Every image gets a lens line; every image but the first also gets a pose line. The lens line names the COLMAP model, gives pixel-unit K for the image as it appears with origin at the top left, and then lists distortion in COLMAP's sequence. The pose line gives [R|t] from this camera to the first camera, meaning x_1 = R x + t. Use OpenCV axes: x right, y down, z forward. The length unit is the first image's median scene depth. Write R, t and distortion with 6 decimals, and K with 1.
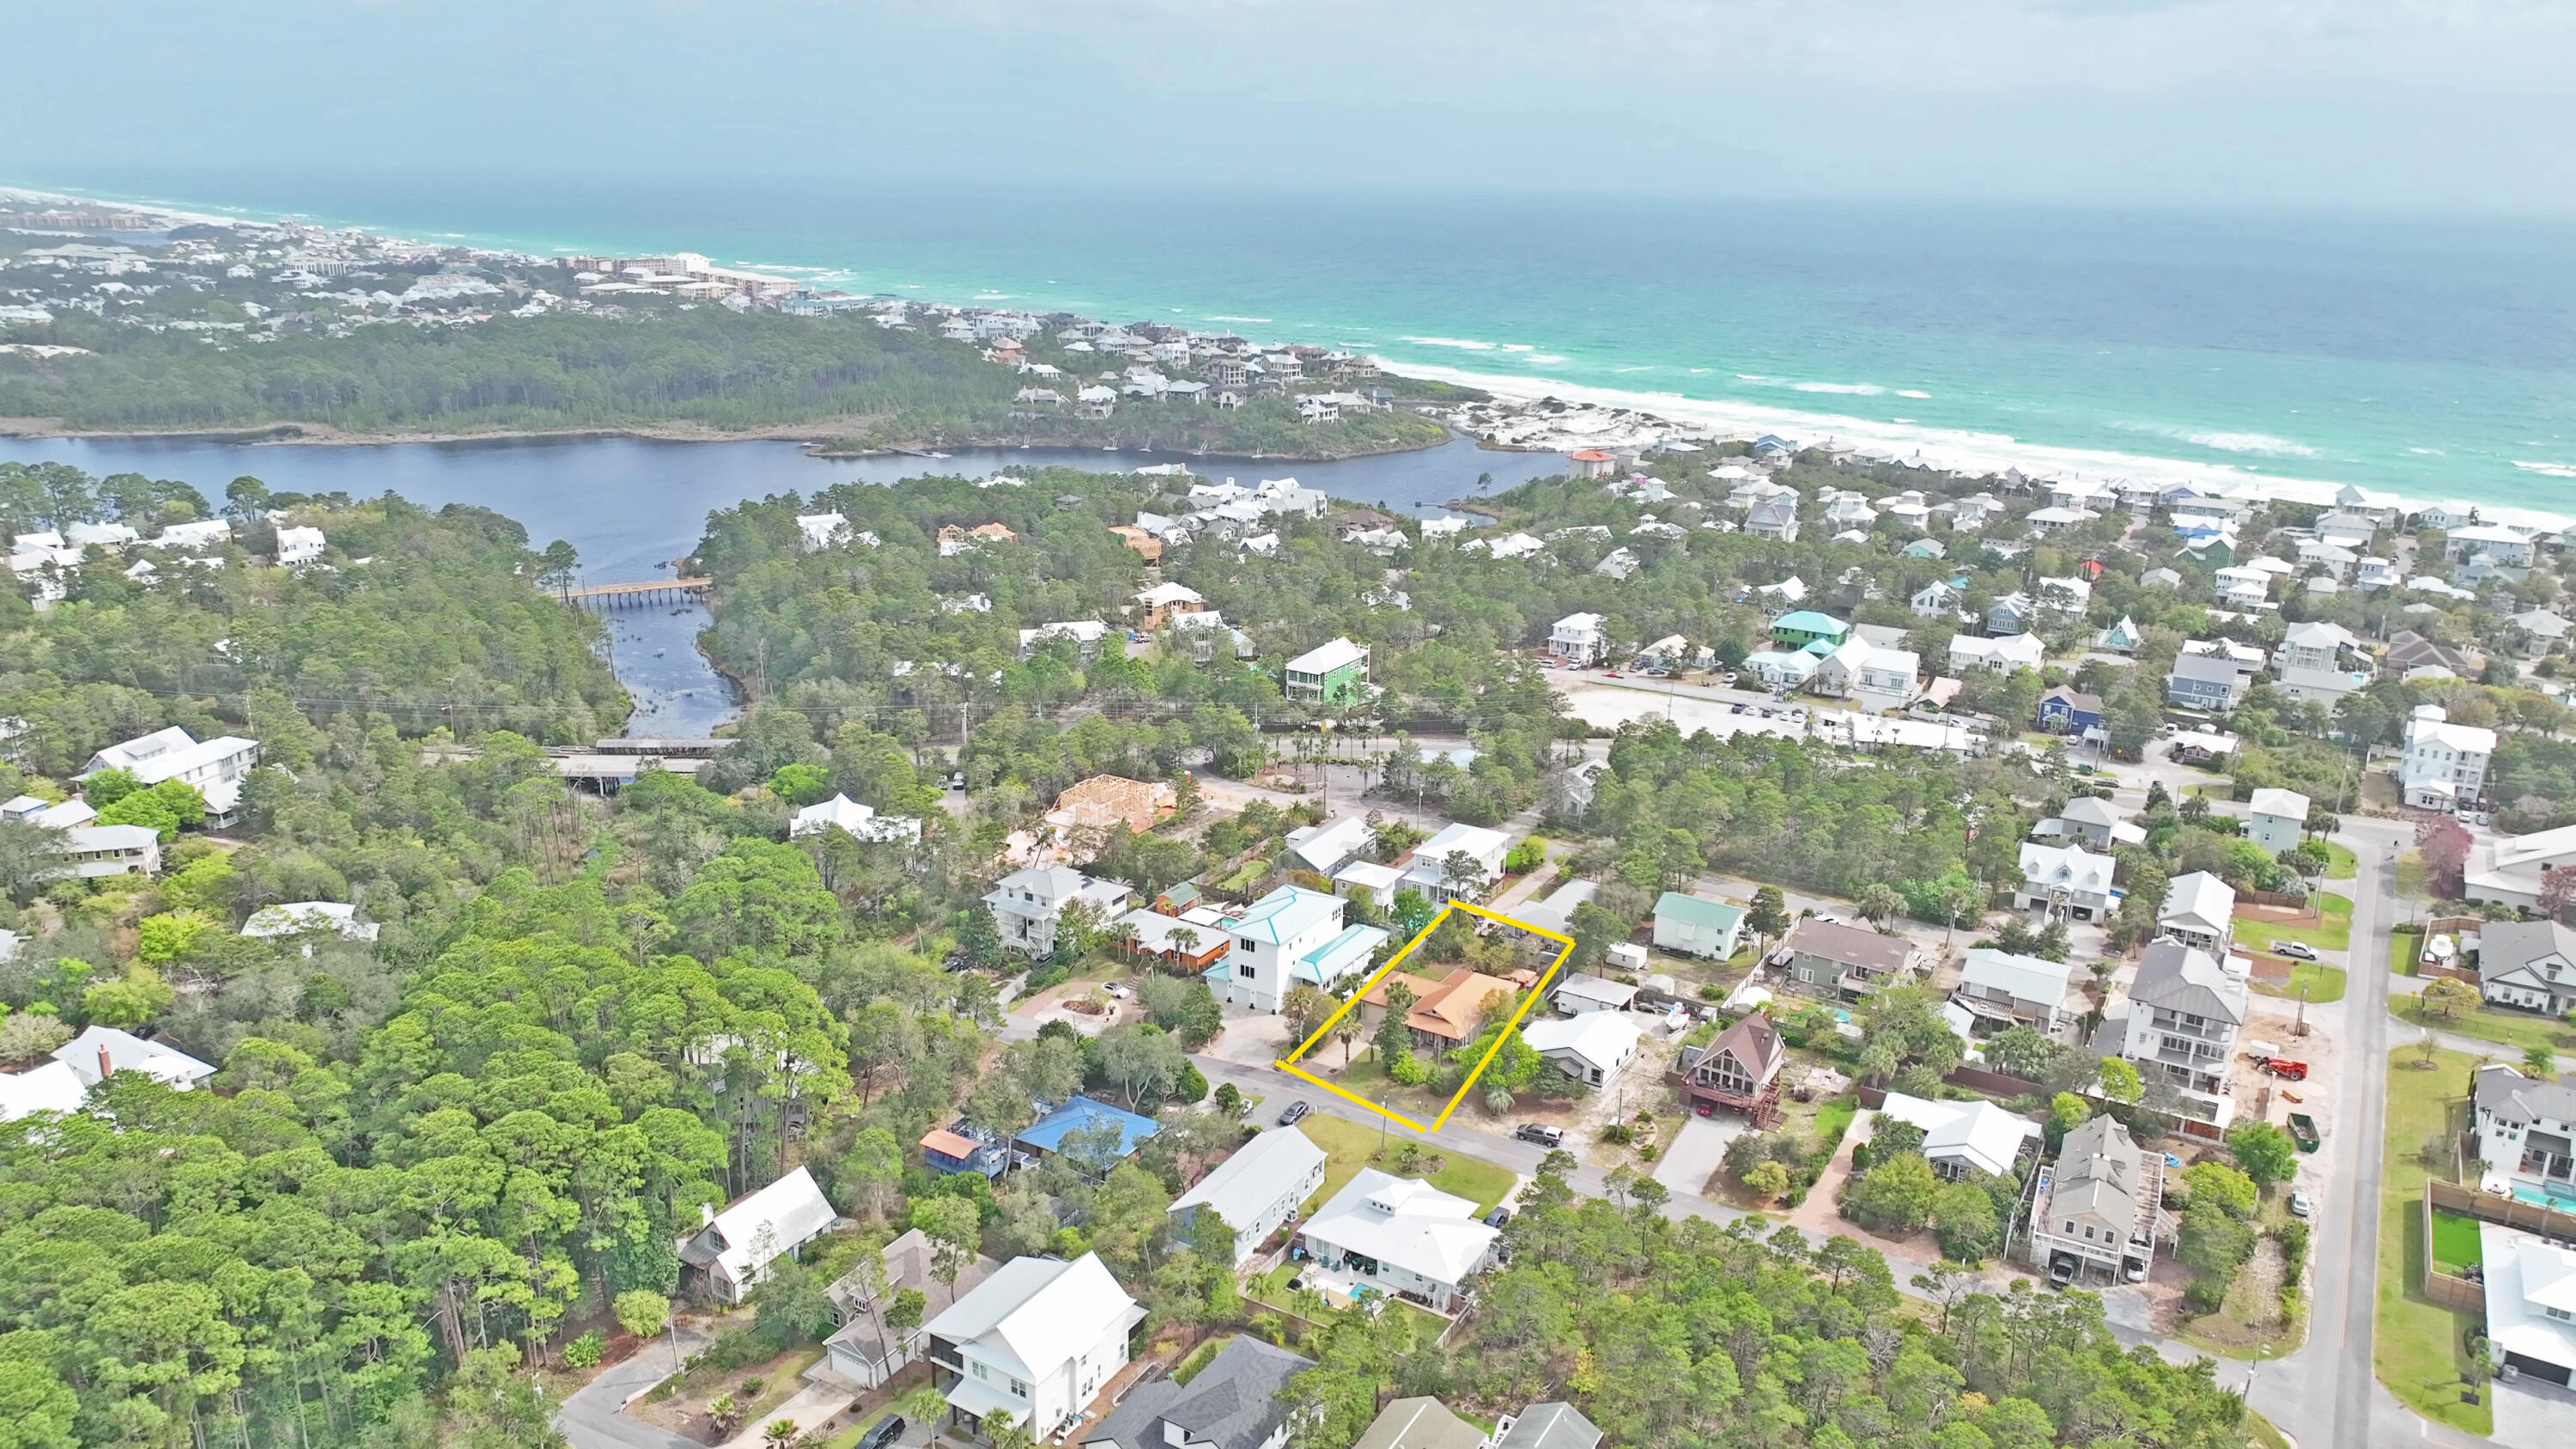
lens RADIAL K [[1823.8, 0, 1288.0], [0, 1823.8, 724.5], [0, 0, 1]] dist [0.003383, 0.000641]
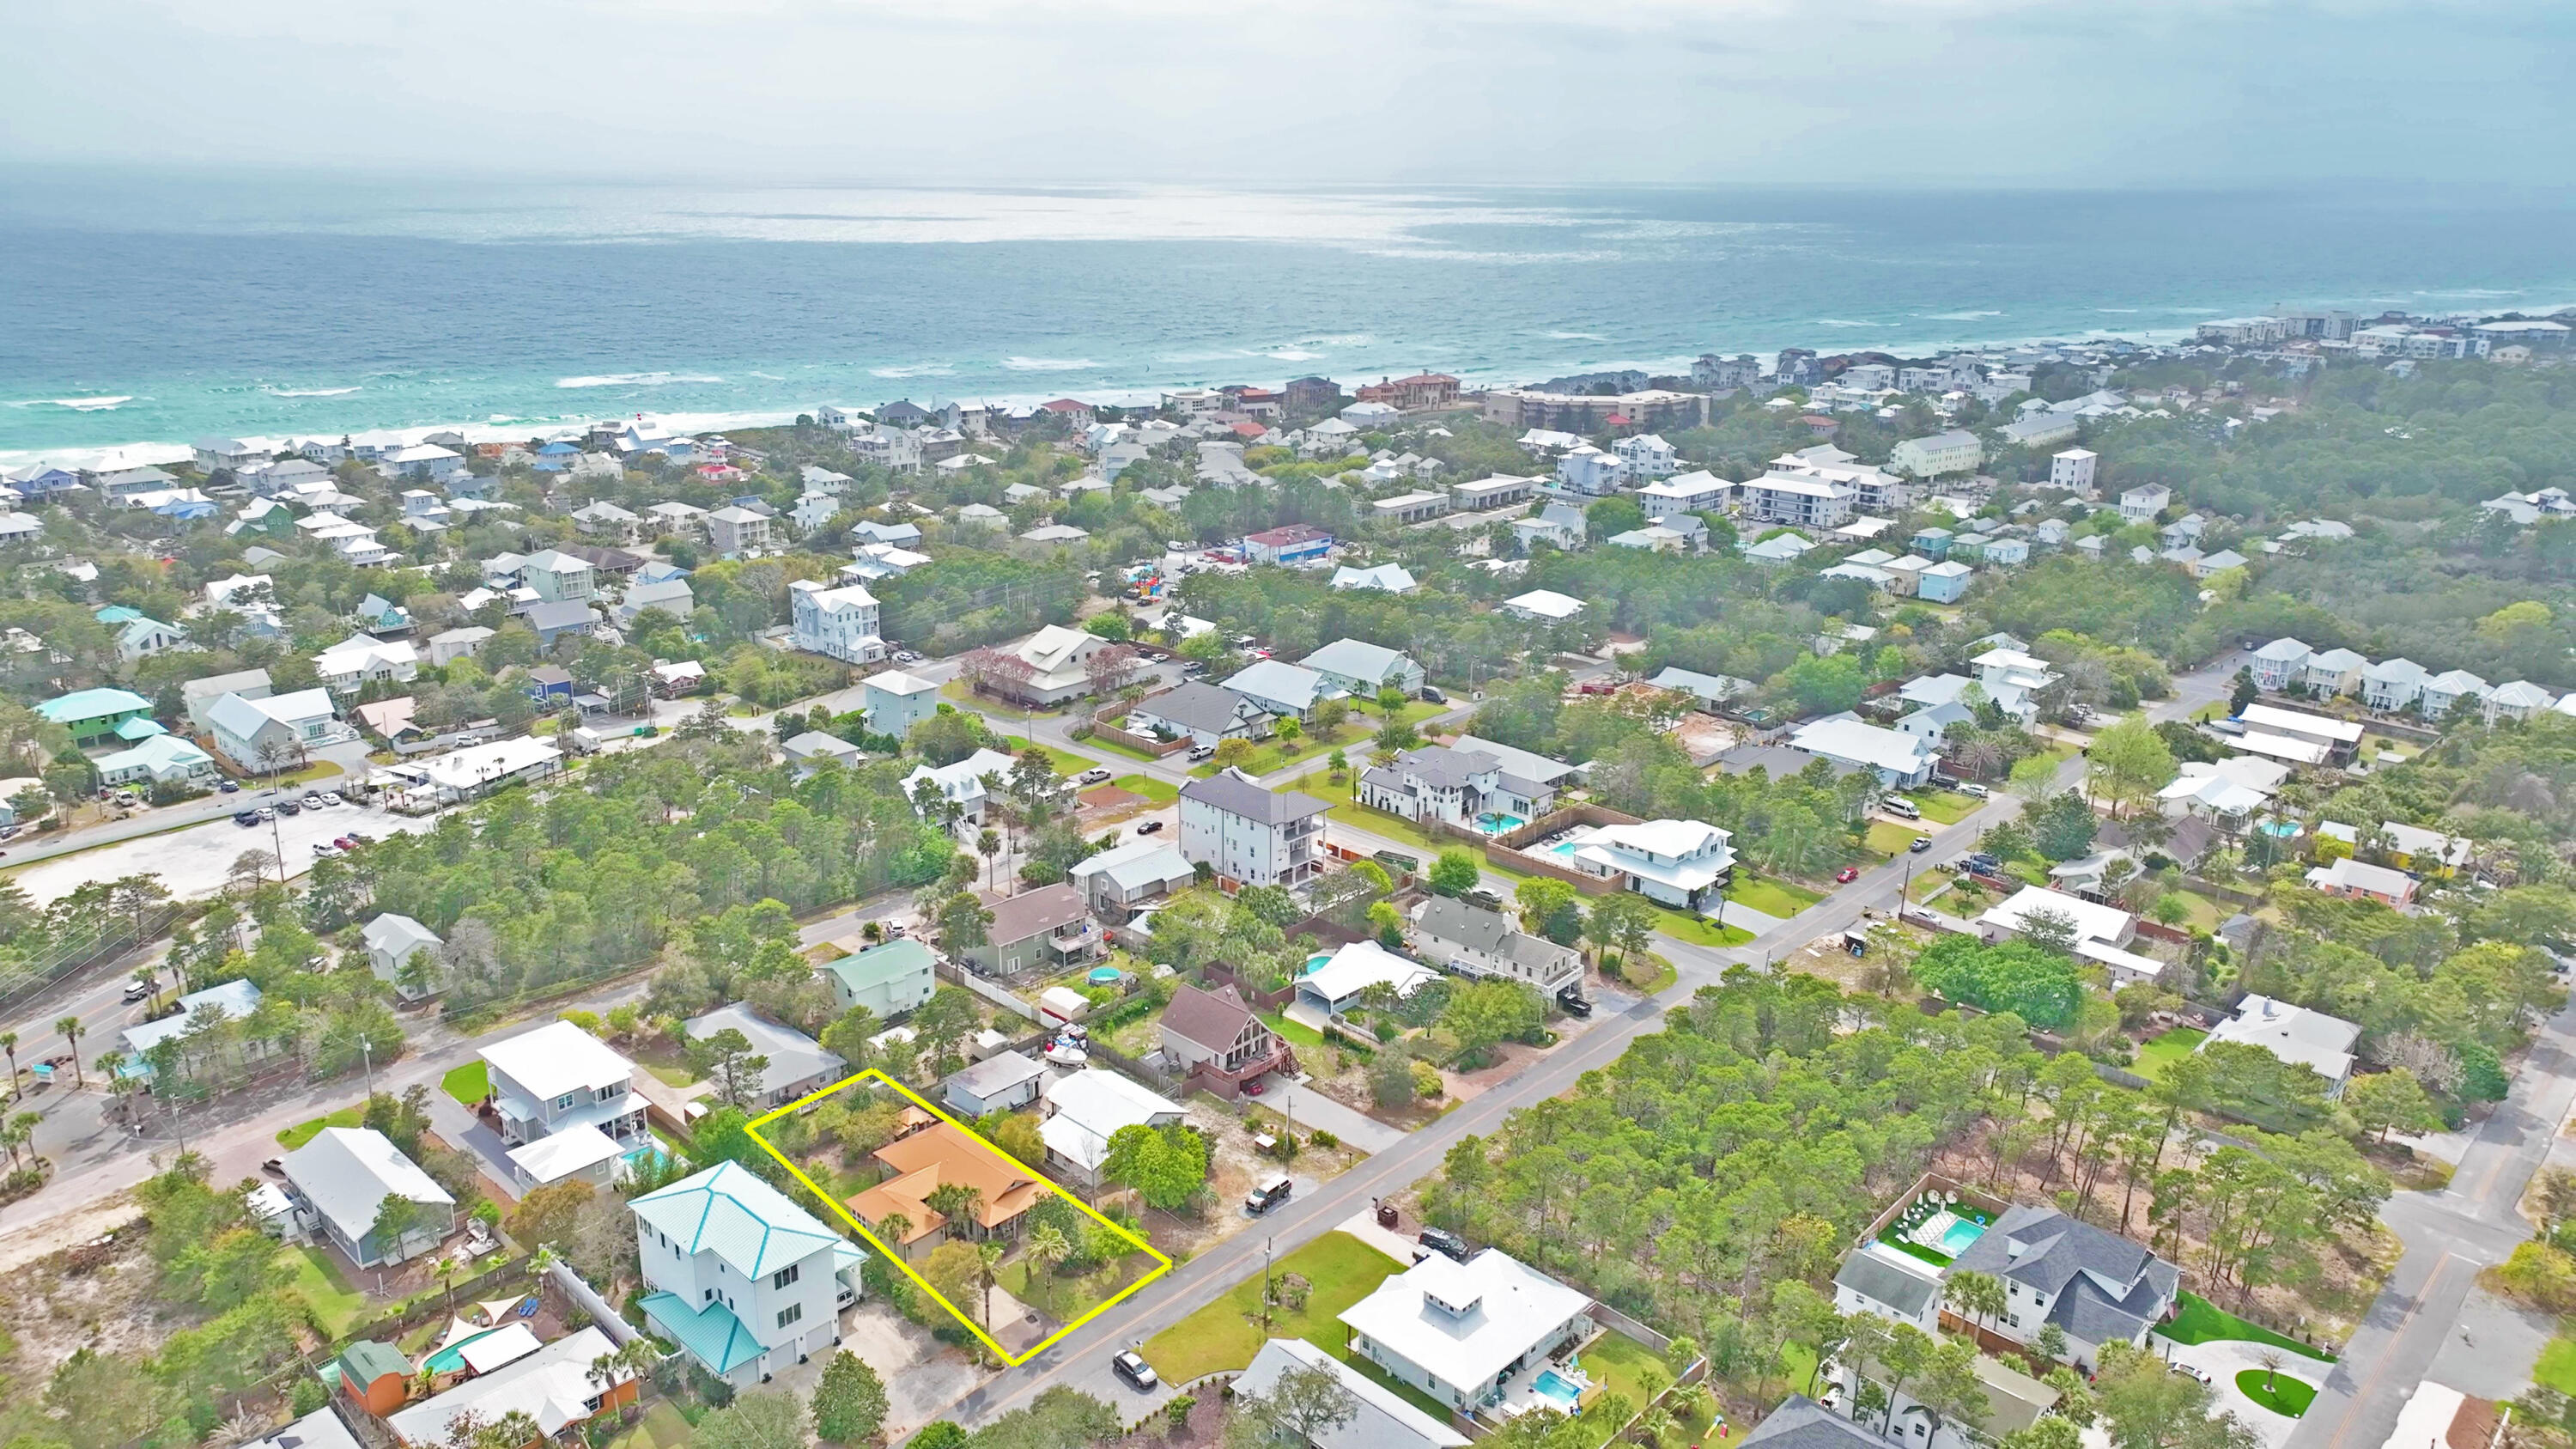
lens RADIAL K [[1823.8, 0, 1288.0], [0, 1823.8, 724.5], [0, 0, 1]] dist [0.003383, 0.000641]
pose [[0.224840, -0.311024, 0.923424, -0.511613], [0.280794, 0.928168, 0.244253, -0.165740], [-0.933060, 0.204374, 0.296023, 0.596572]]
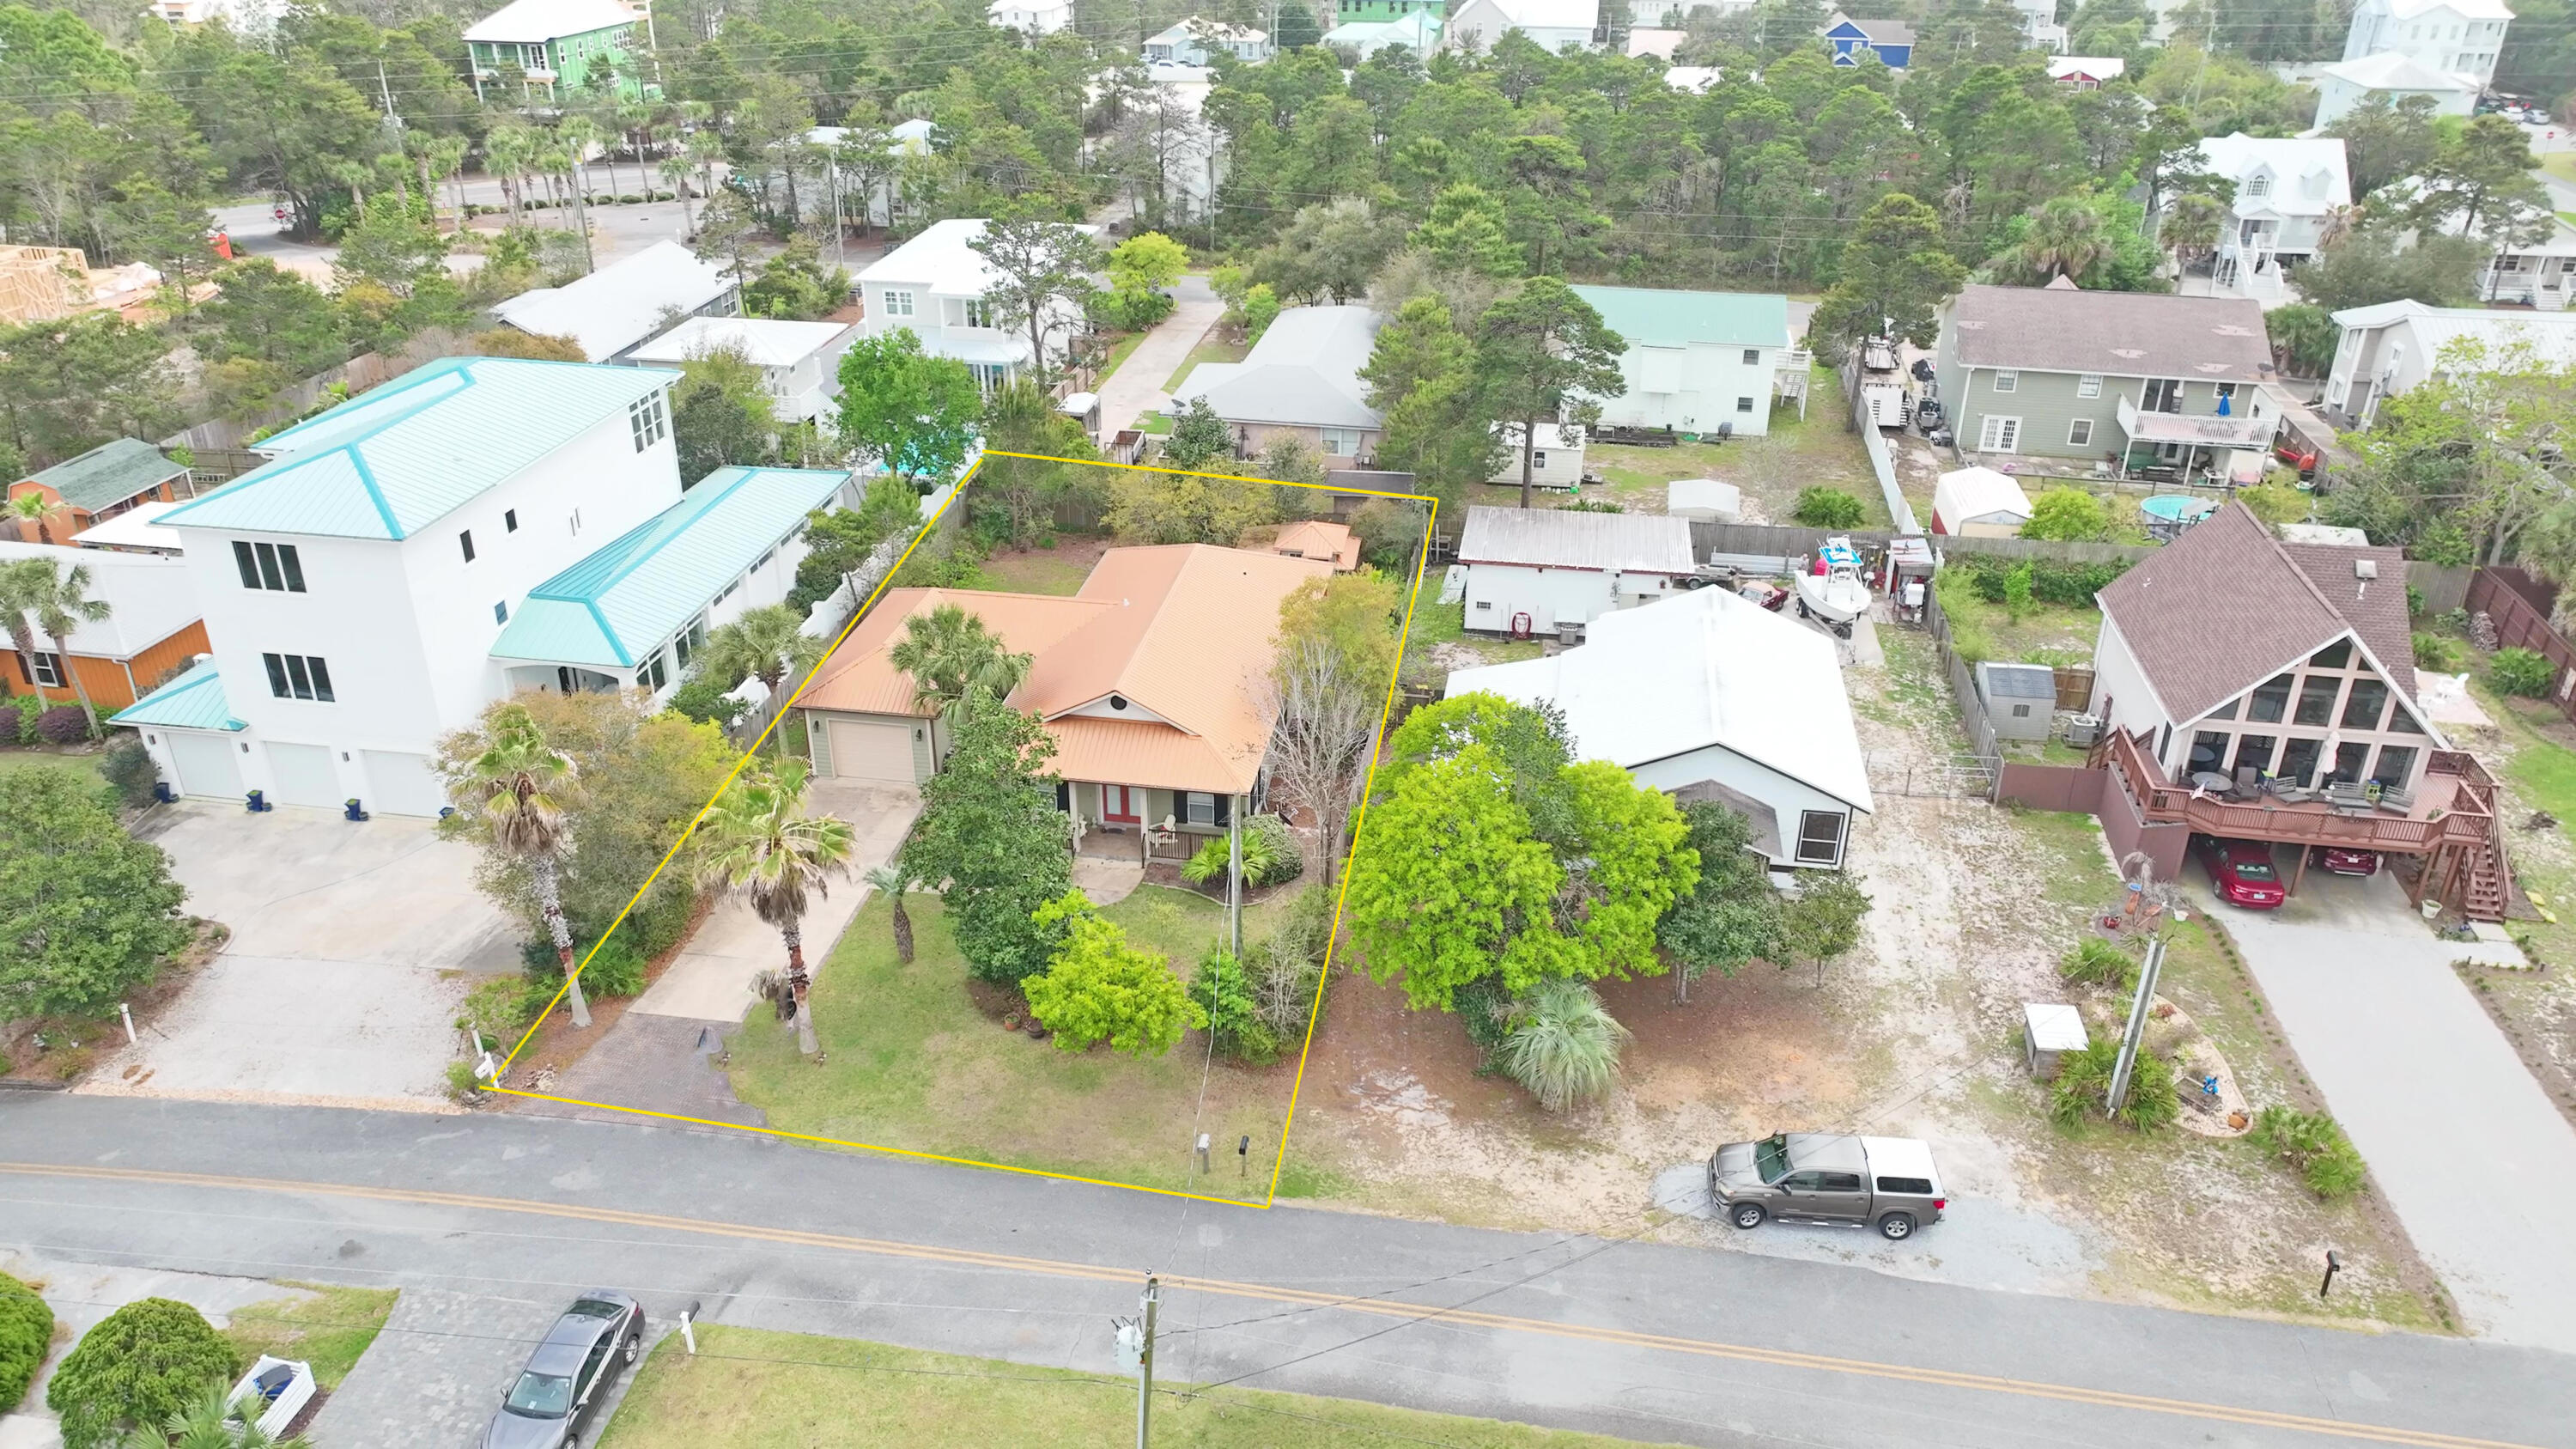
lens RADIAL K [[1823.8, 0, 1288.0], [0, 1823.8, 724.5], [0, 0, 1]] dist [0.003383, 0.000641]
pose [[0.930595, -0.178980, 0.319311, 0.020987], [0.119802, 0.973189, 0.196343, 0.108802], [-0.345891, -0.144462, 0.927087, 0.723459]]
